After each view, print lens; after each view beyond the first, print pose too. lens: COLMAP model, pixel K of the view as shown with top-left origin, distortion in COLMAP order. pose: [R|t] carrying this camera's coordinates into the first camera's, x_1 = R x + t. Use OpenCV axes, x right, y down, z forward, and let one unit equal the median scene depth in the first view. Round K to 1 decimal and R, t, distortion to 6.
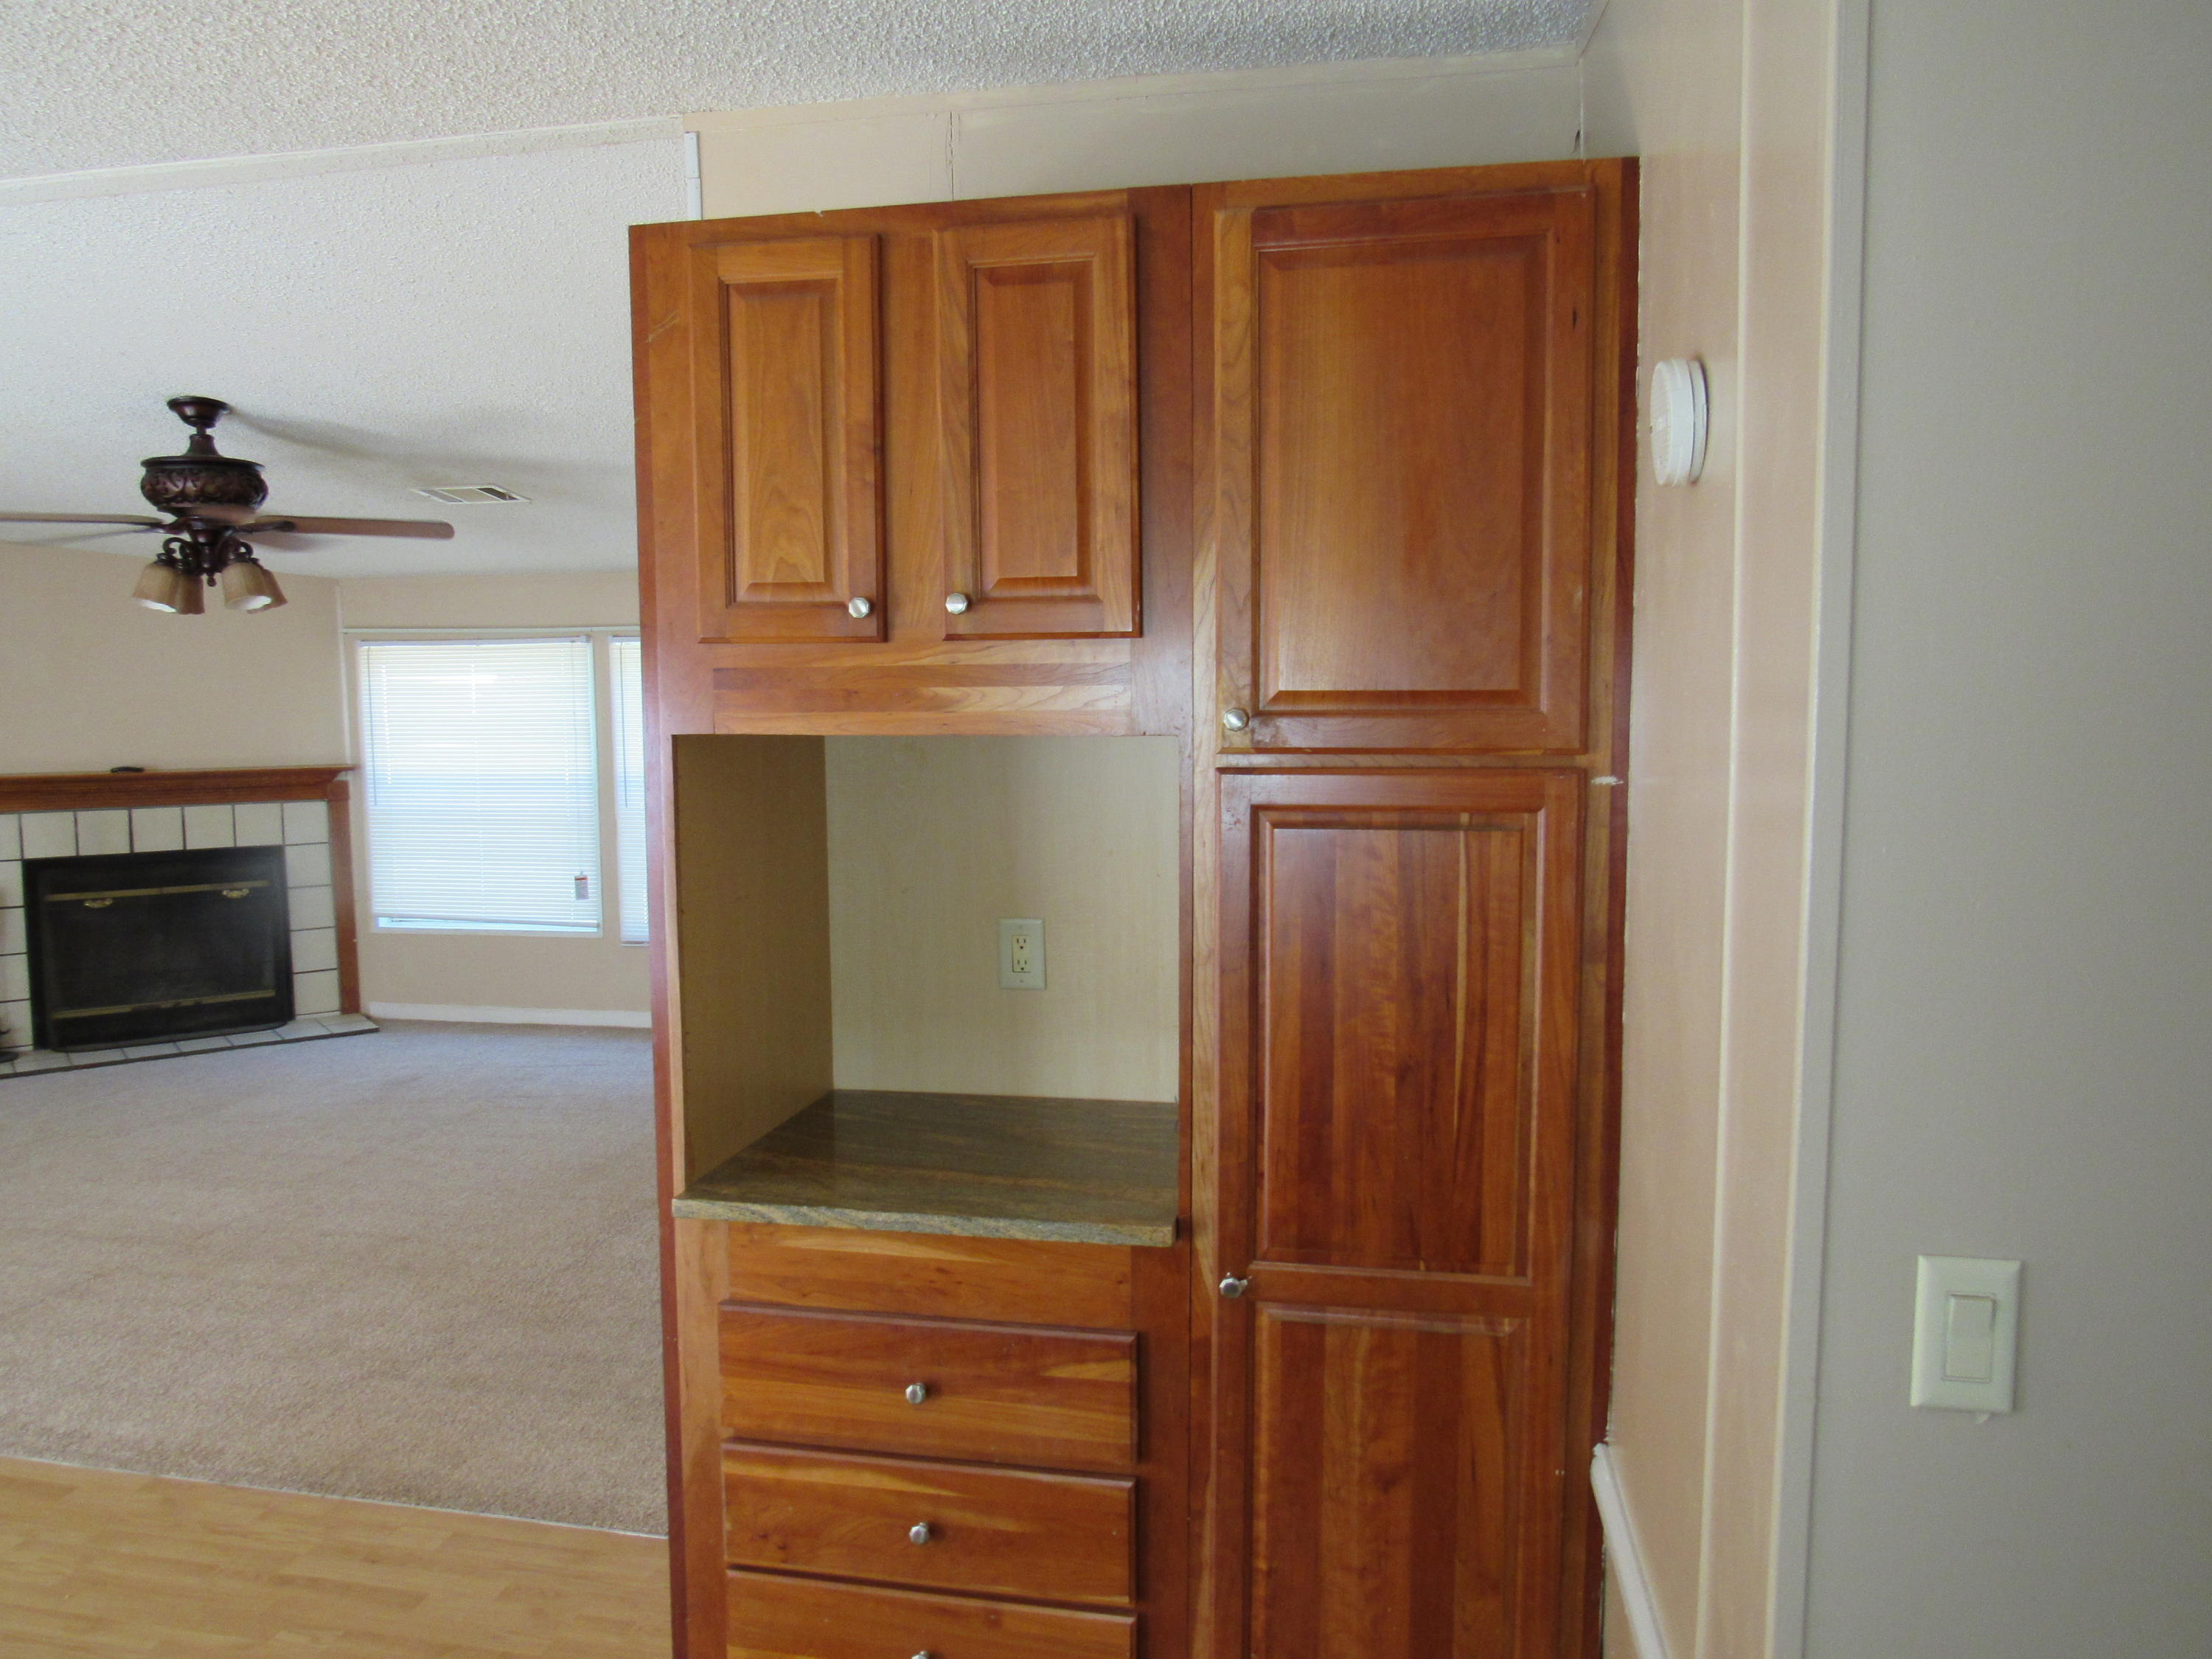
lens RADIAL K [[1575.3, 0, 1104.8], [0, 1575.3, 823.5], [0, 0, 1]] dist [-0.029758, 0.015721]
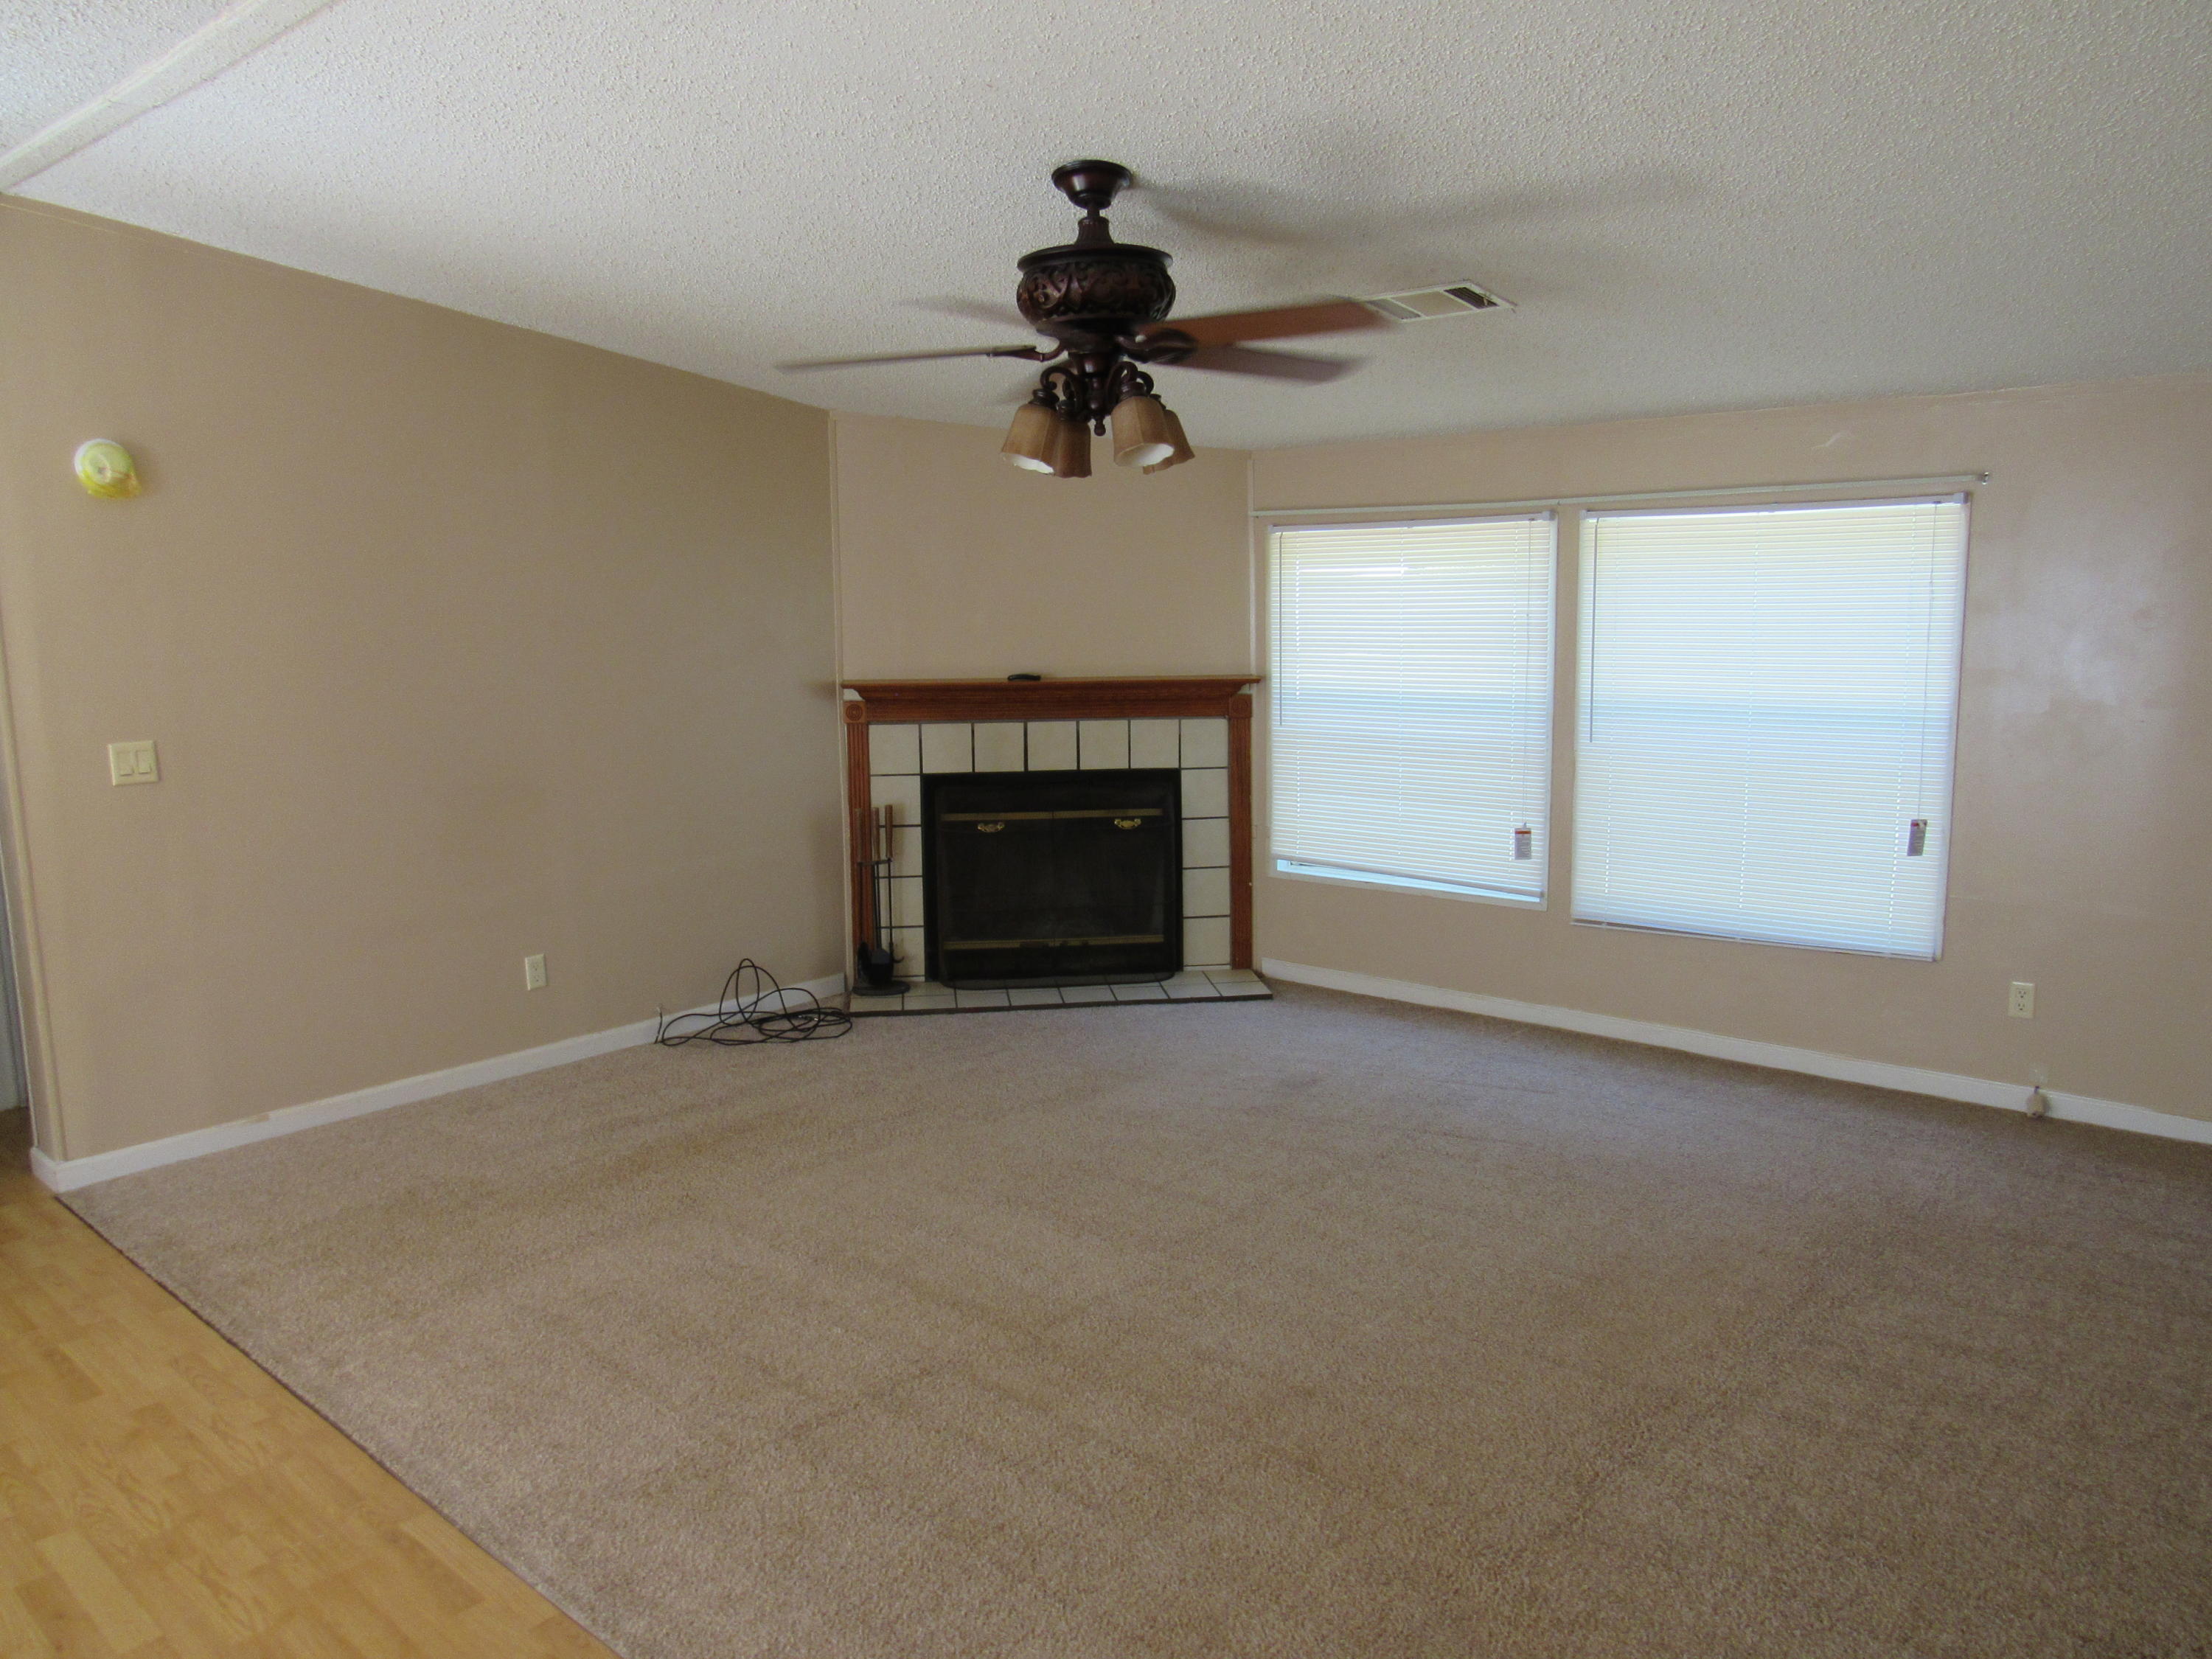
lens RADIAL K [[1575.3, 0, 1106.1], [0, 1575.3, 828.9], [0, 0, 1]] dist [-0.029758, 0.015721]
pose [[0.860157, 0.071698, -0.504965, -0.135668], [-0.038511, 0.996374, 0.075870, -0.018864], [0.508573, -0.045814, 0.859799, 0.263285]]
